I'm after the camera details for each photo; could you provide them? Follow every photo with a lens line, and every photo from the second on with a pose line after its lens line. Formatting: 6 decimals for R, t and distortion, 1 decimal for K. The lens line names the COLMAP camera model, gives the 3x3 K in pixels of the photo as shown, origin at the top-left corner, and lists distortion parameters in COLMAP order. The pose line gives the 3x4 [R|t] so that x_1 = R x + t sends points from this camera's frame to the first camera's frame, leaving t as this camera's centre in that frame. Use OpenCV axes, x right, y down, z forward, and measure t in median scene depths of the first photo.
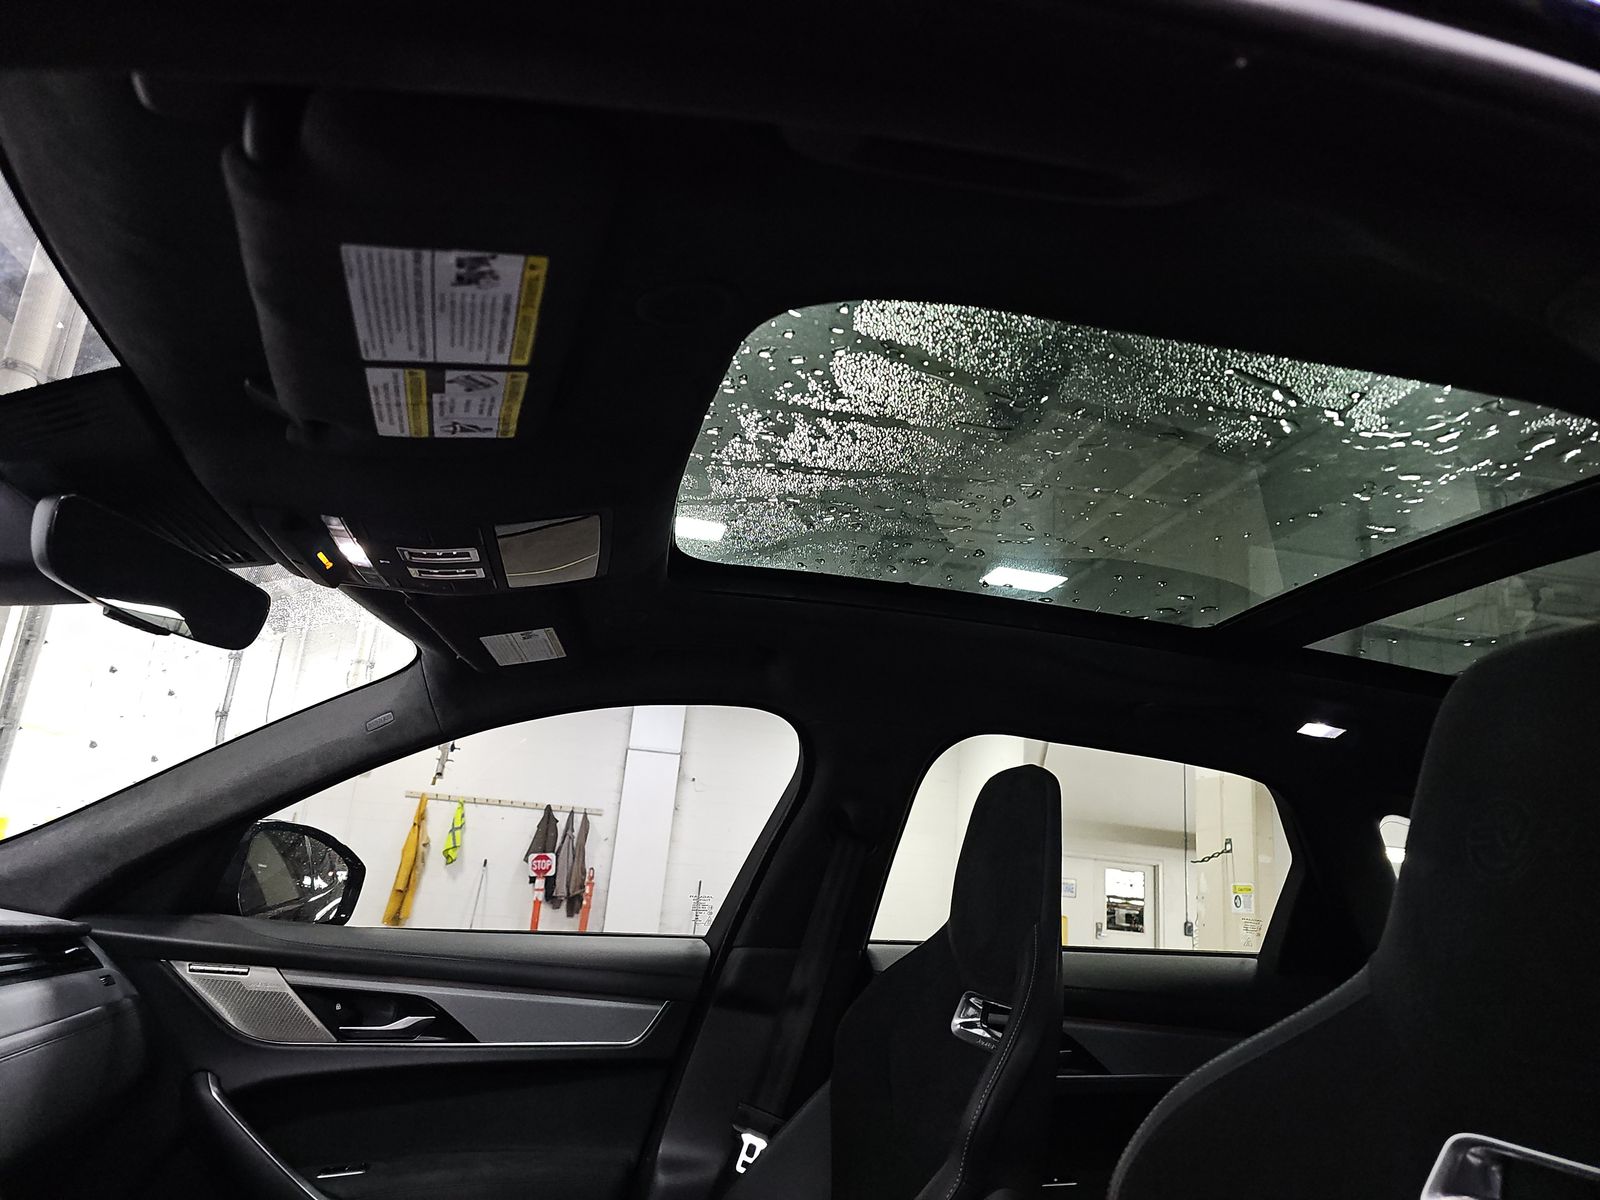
lens RADIAL K [[1112.0, 0, 800.0], [0, 1112.0, 600.0], [0, 0, 1]] dist [0.094002, -0.147210]
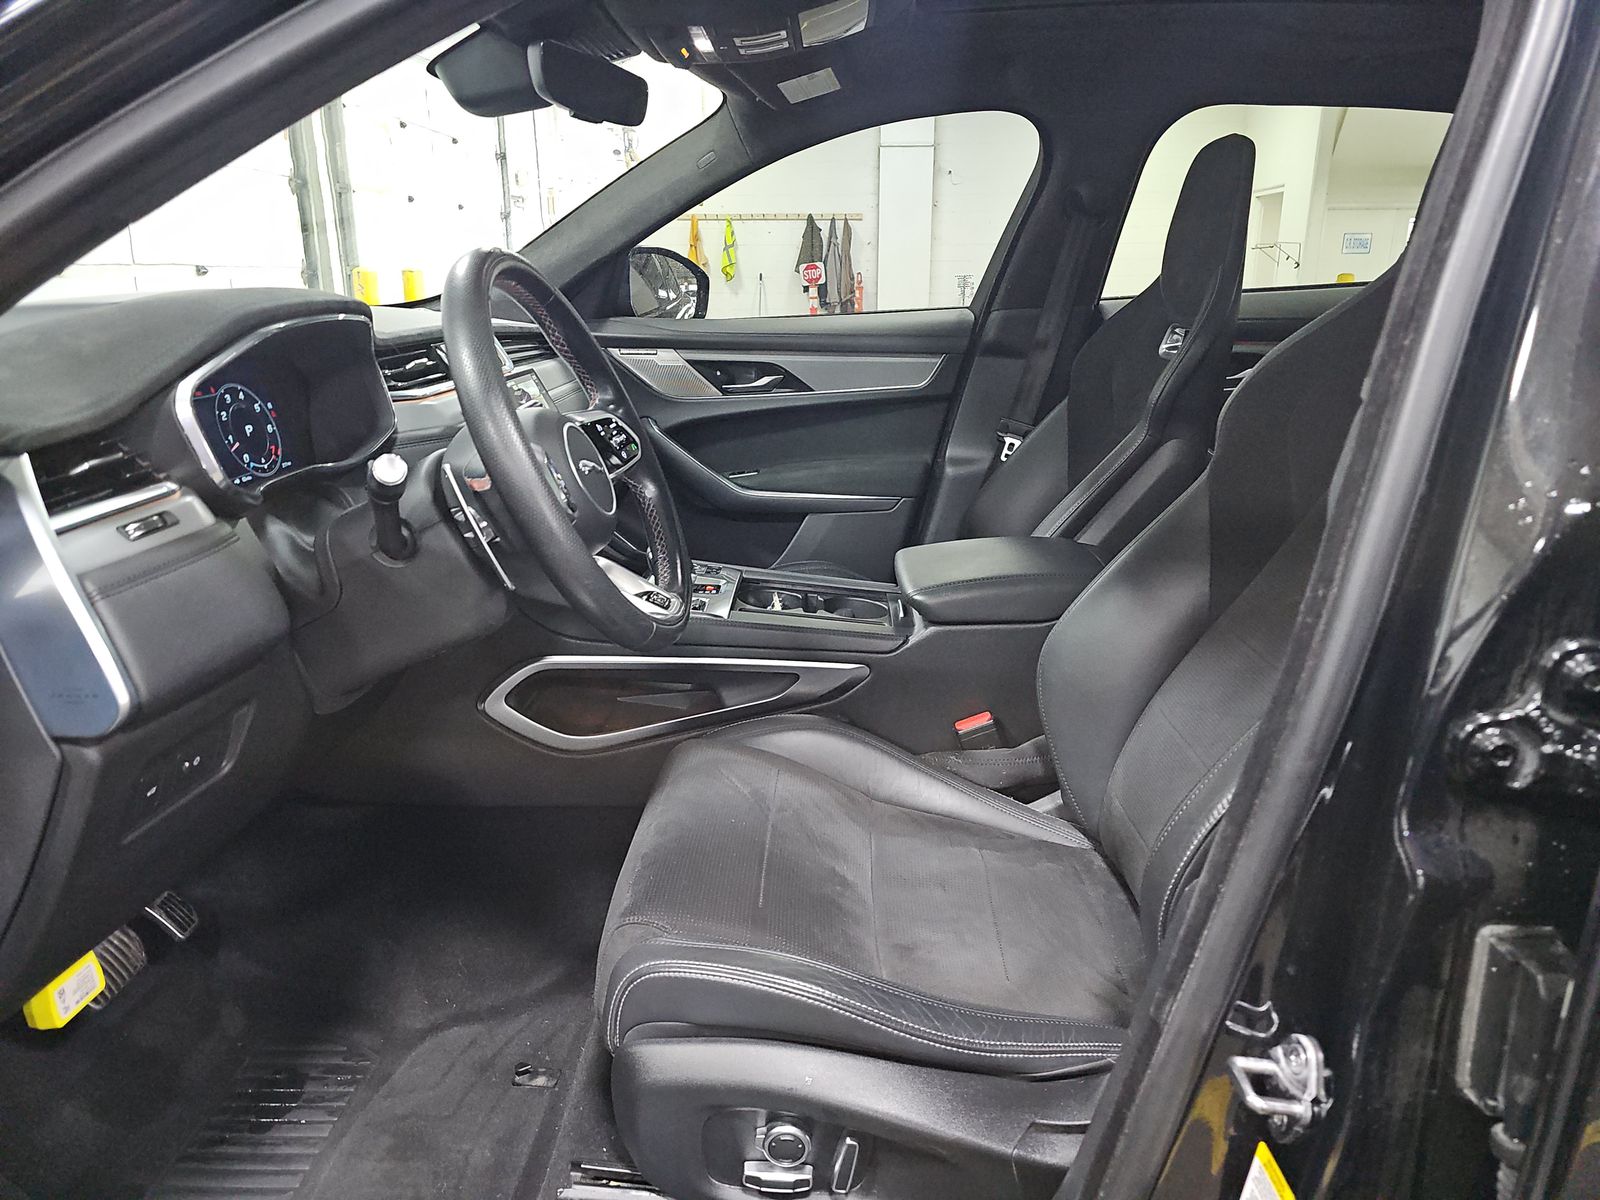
lens RADIAL K [[1112.0, 0, 800.0], [0, 1112.0, 600.0], [0, 0, 1]] dist [0.094002, -0.147210]
pose [[0.970395, -0.024532, -0.240274, 0.029880], [0.141294, 0.864493, 0.482378, -0.062060], [0.195881, -0.502047, 0.842366, -0.317152]]
